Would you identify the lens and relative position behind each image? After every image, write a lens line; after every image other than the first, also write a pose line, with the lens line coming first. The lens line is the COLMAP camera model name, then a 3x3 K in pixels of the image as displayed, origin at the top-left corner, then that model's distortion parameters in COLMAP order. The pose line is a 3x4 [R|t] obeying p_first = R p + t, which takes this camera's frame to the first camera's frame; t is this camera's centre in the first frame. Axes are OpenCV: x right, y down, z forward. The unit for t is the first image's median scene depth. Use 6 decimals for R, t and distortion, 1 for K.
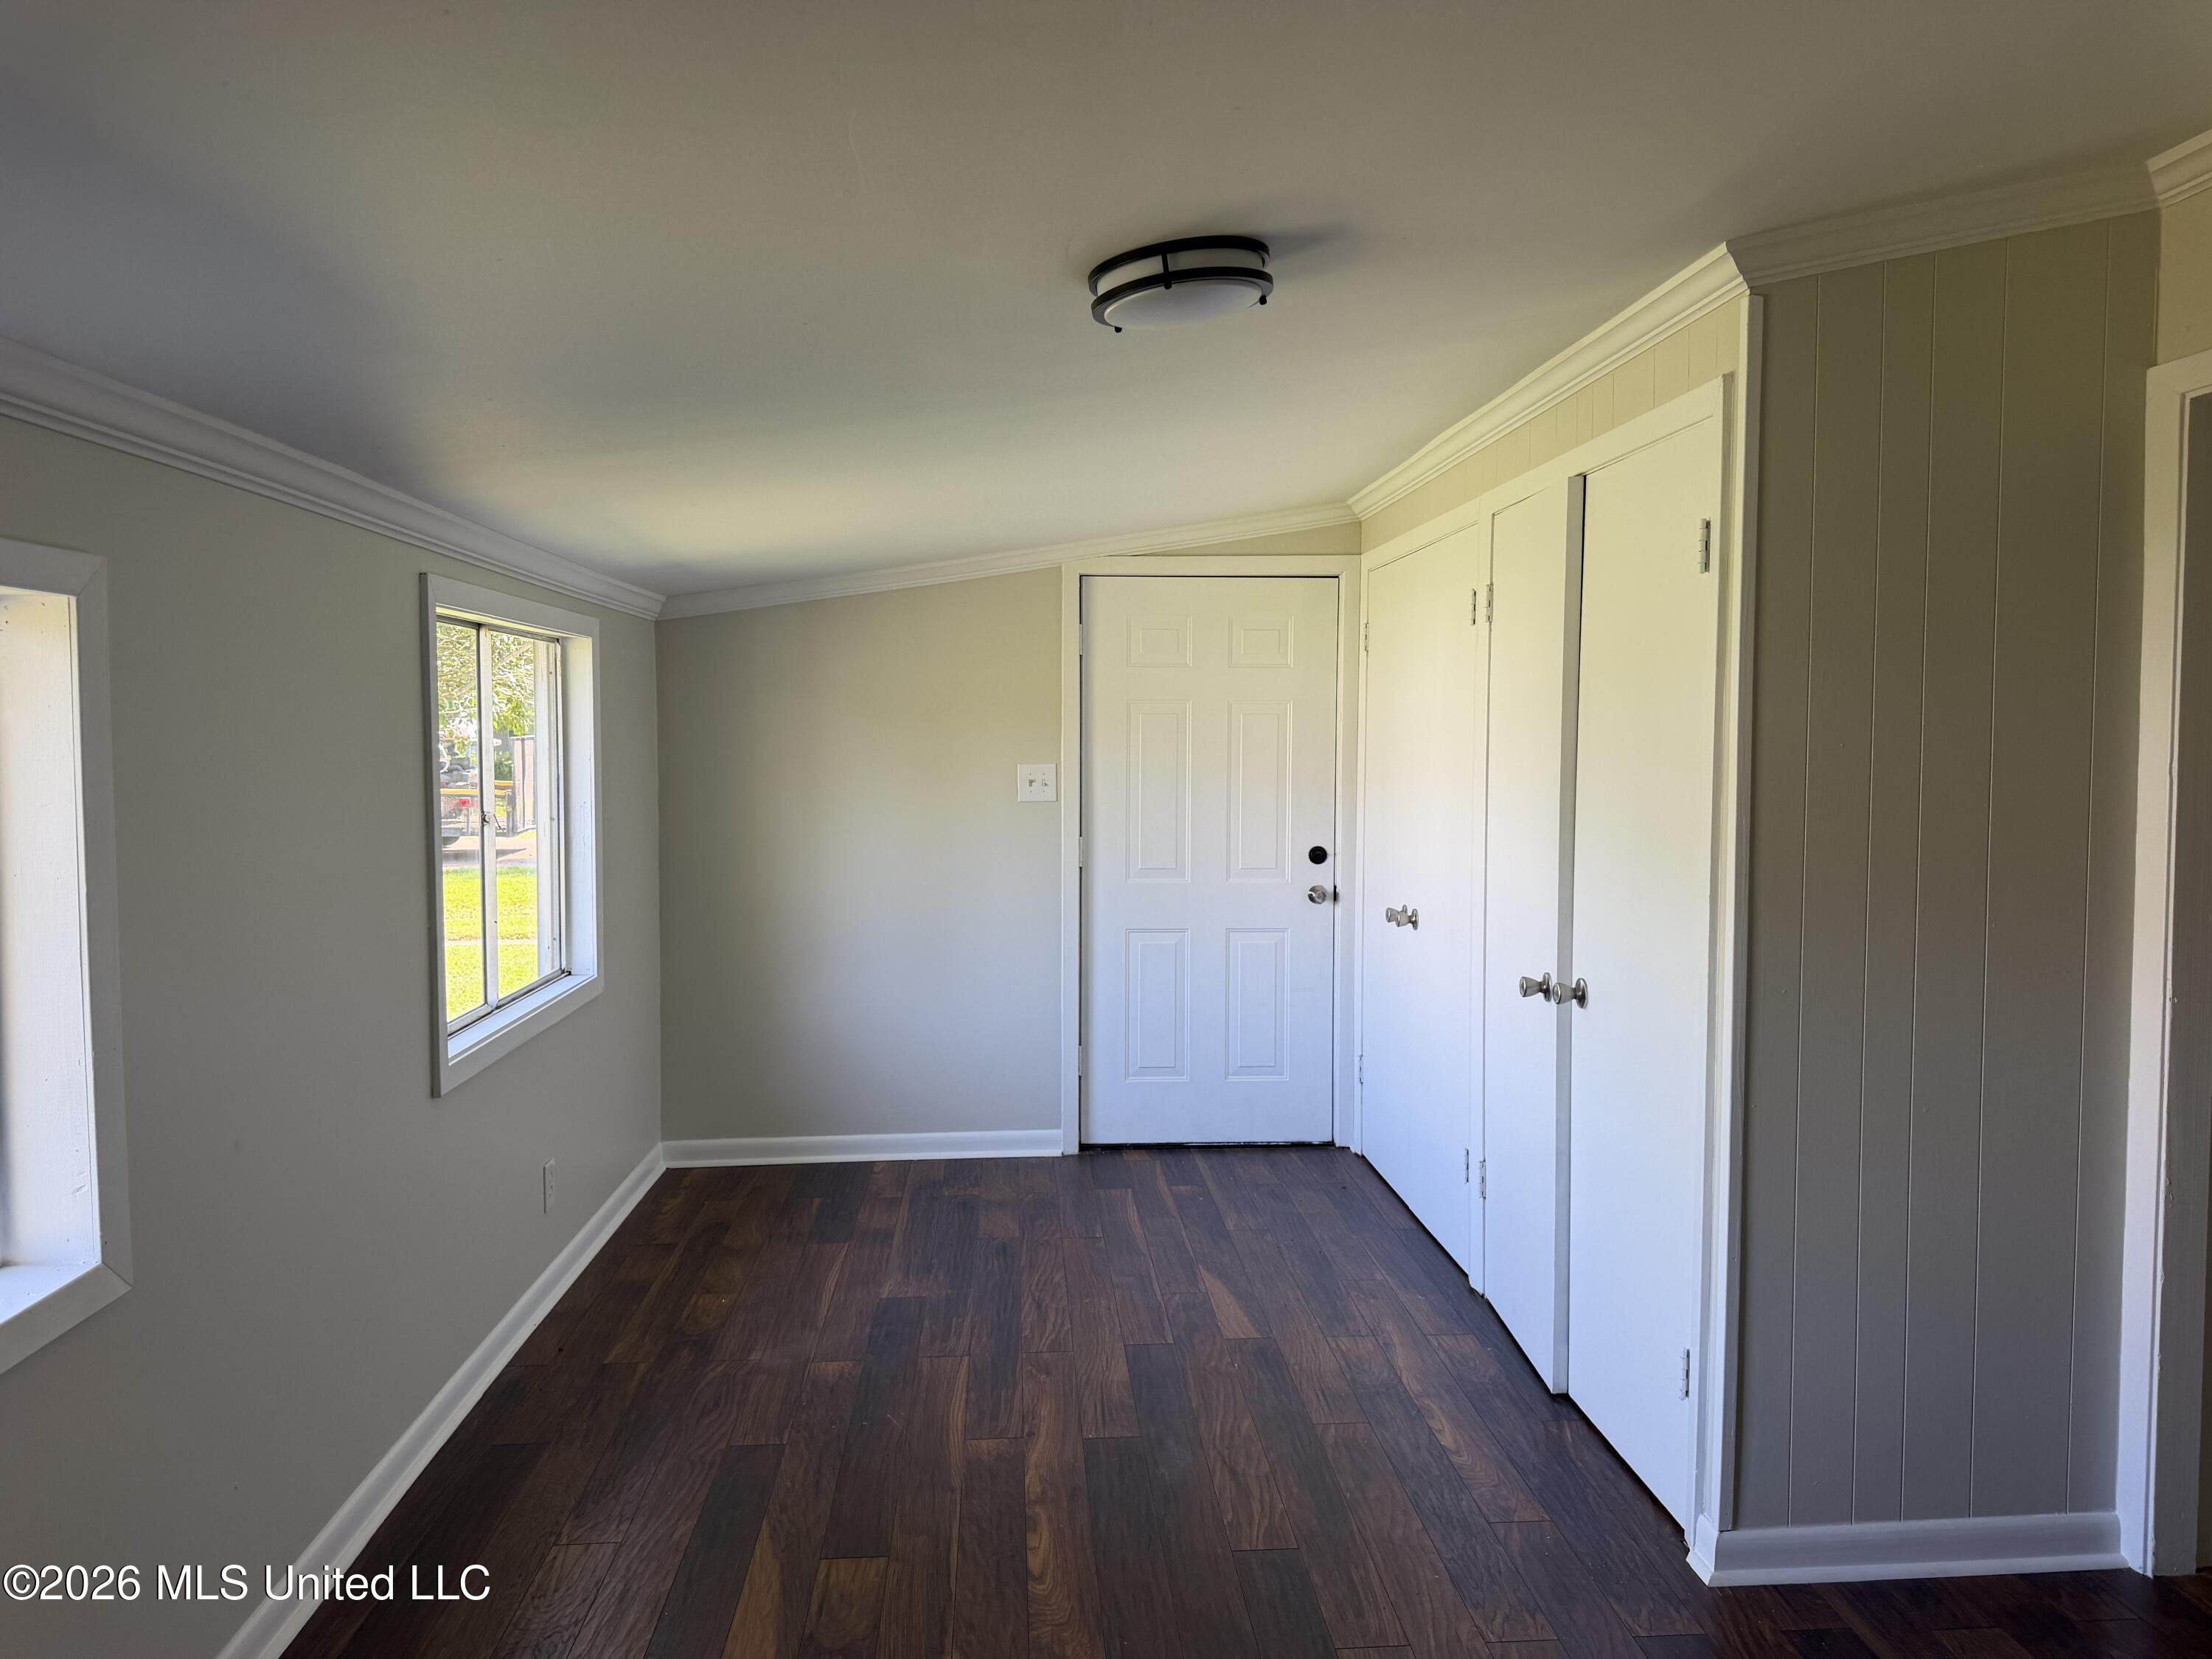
lens RADIAL K [[1550.6, 0, 1102.5], [0, 1550.6, 805.8], [0, 0, 1]] dist [-0.000683, -0.013638]
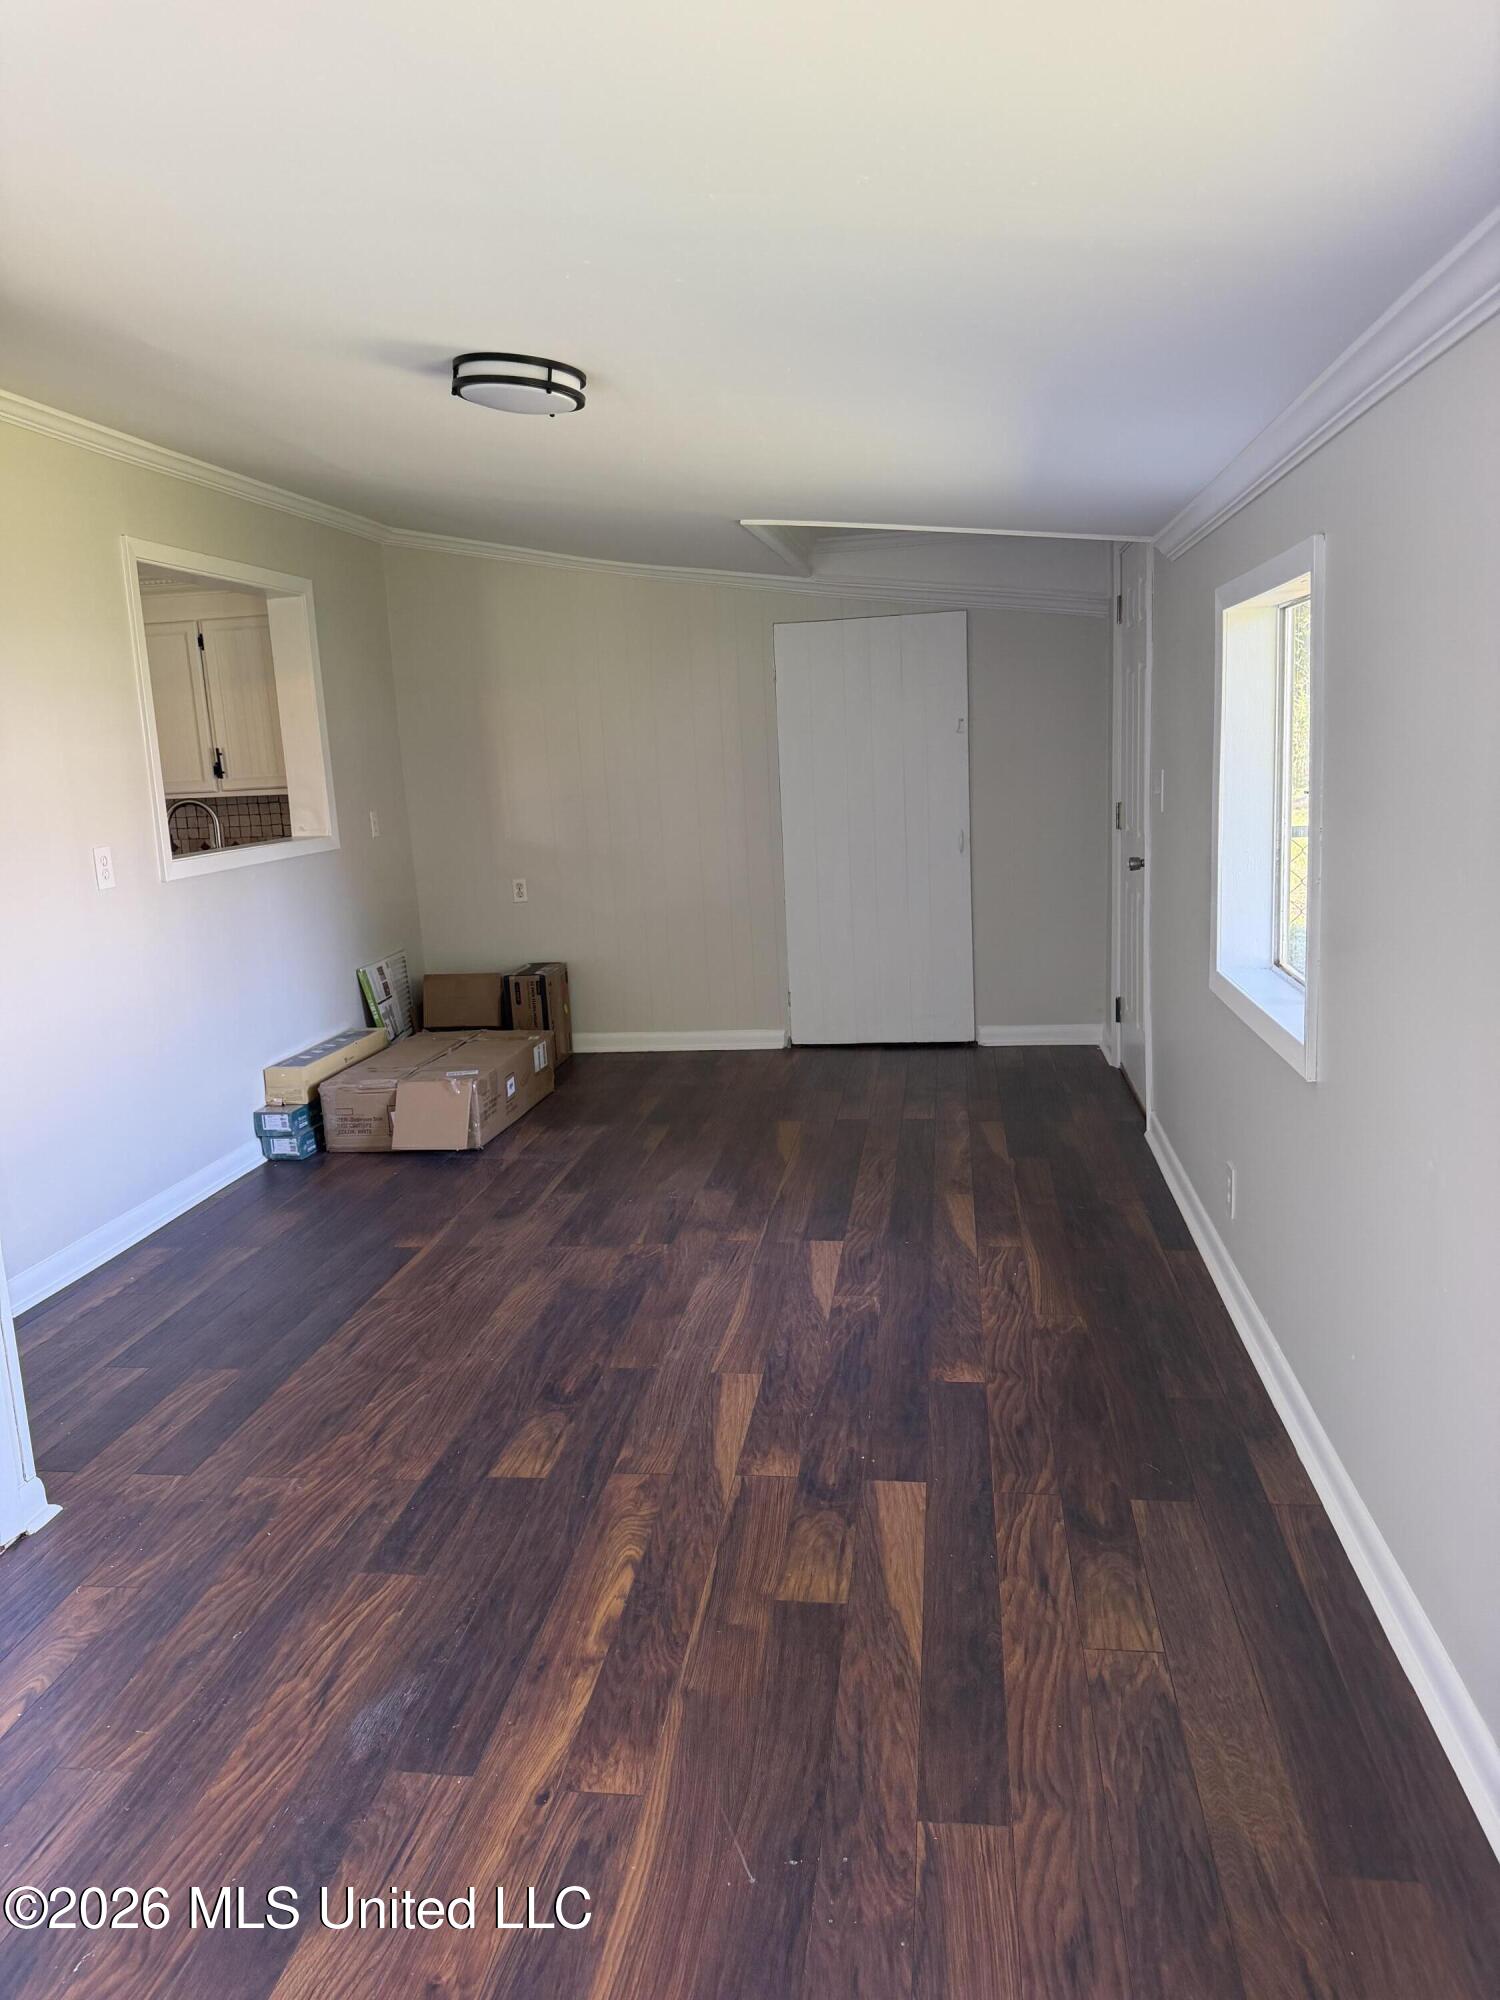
lens RADIAL K [[1401.9, 0, 750.0], [0, 1401.9, 1000.0], [0, 0, 1]] dist [-0.000683, -0.013638]
pose [[-0.978664, 0.014217, 0.204973, -0.265558], [0.060939, 0.972801, 0.223485, -0.046530], [-0.196221, 0.231207, -0.952912, 1.517309]]
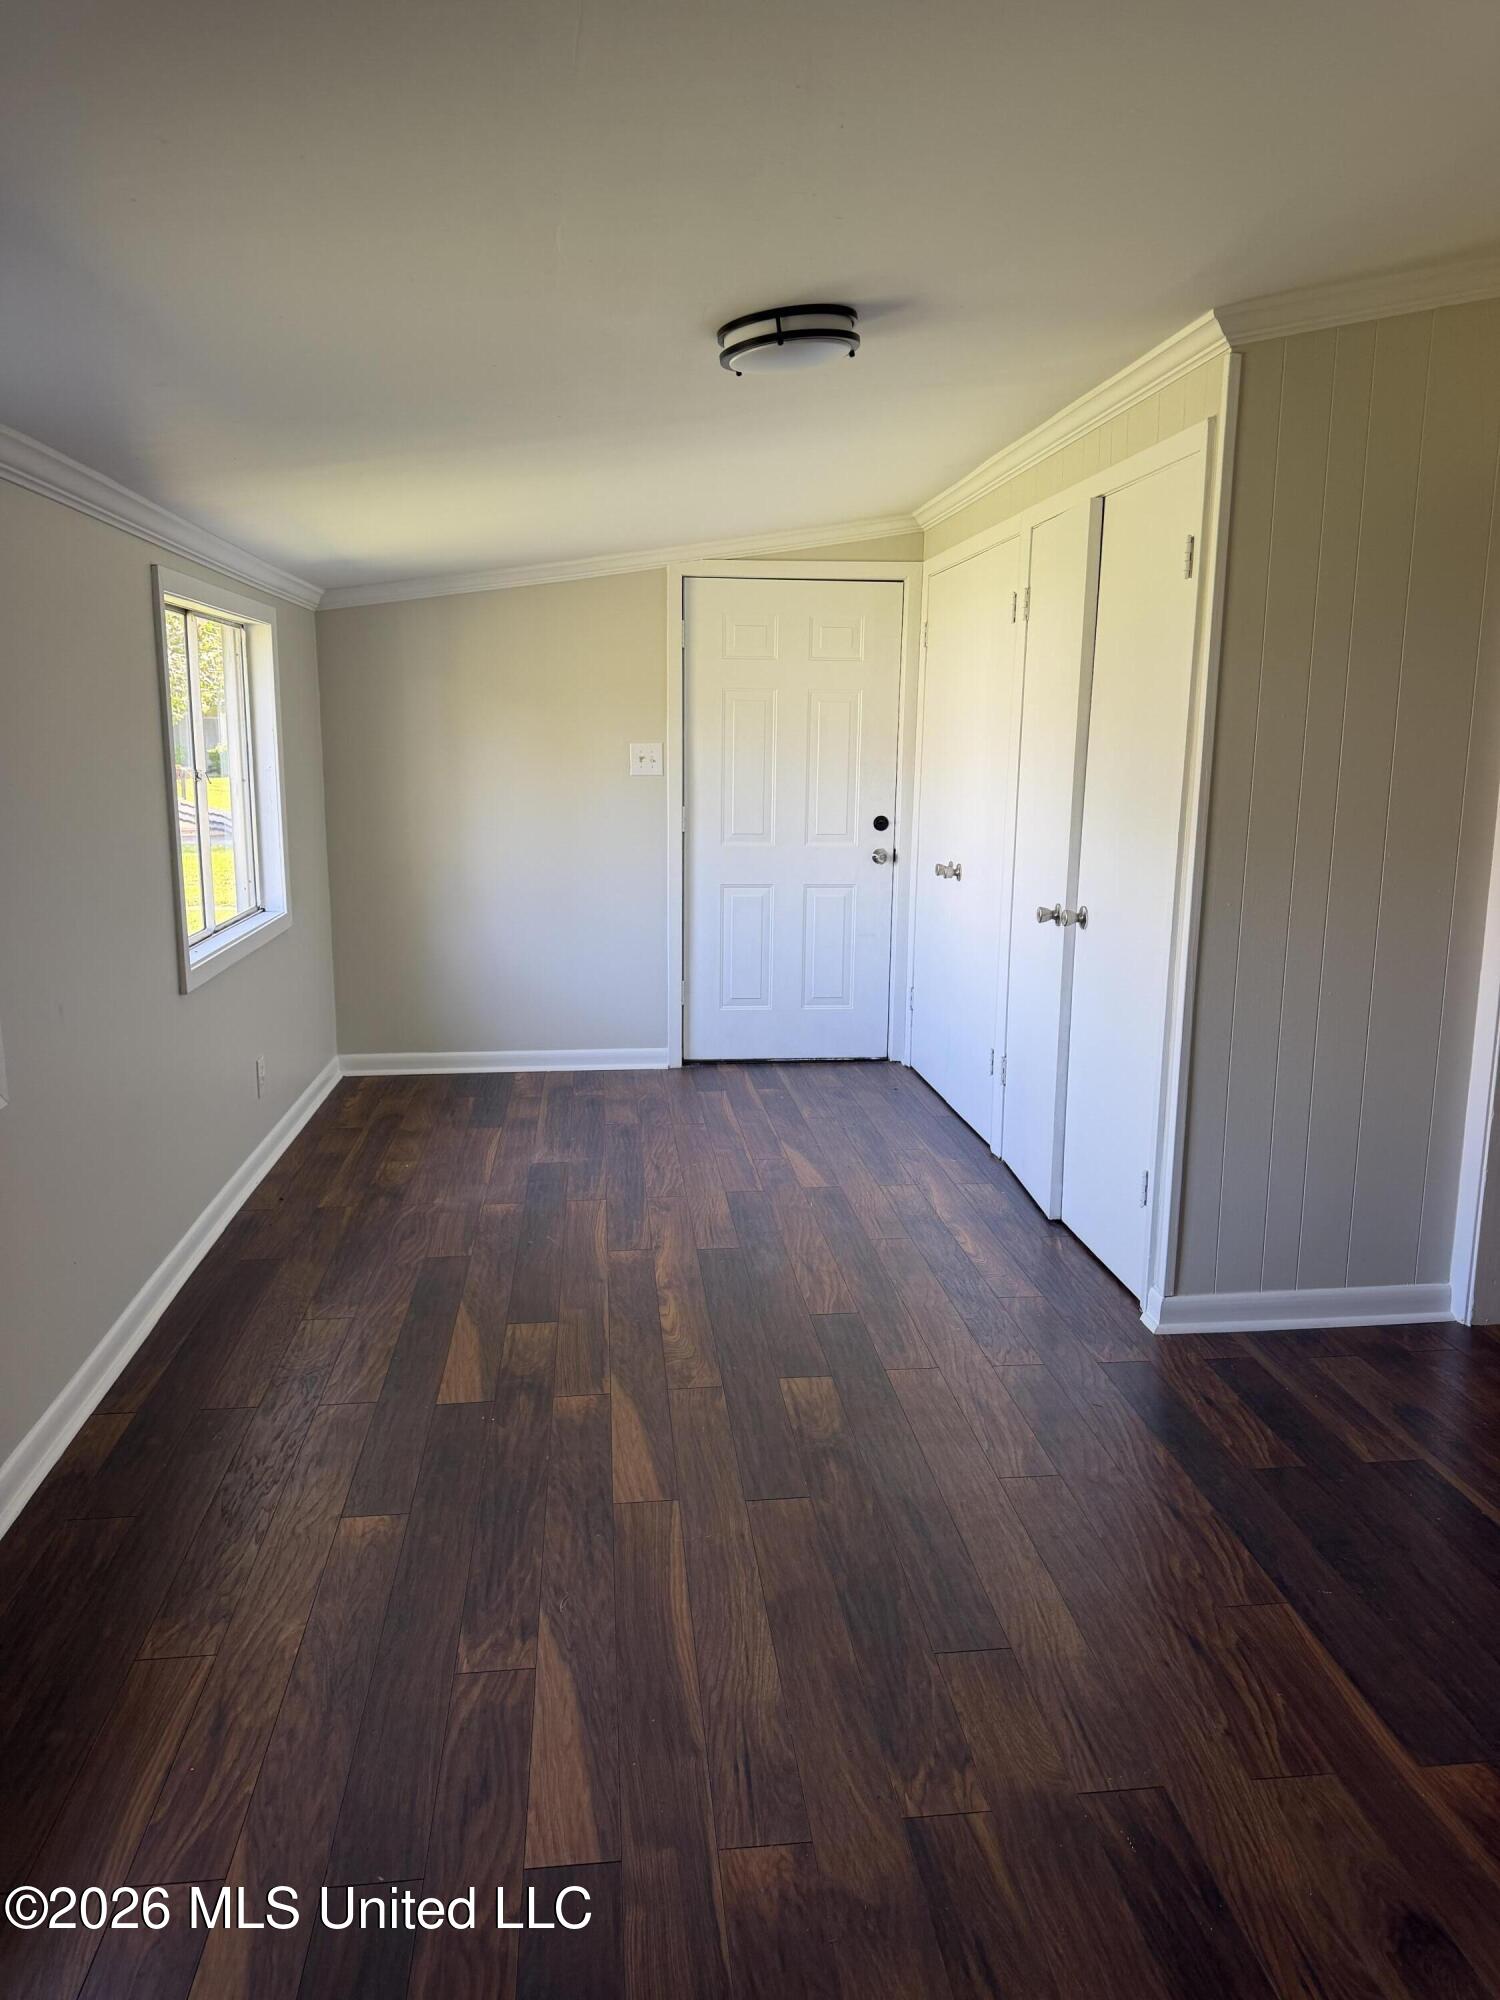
lens RADIAL K [[1389.0, 0, 750.0], [0, 1389.0, 1000.0], [0, 0, 1]] dist [0.086564, -0.131173]
pose [[0.998912, 0.000756, 0.046628, -0.023868], [-0.007443, 0.989636, 0.143403, 0.026047], [-0.046037, -0.143594, 0.988565, -0.155678]]
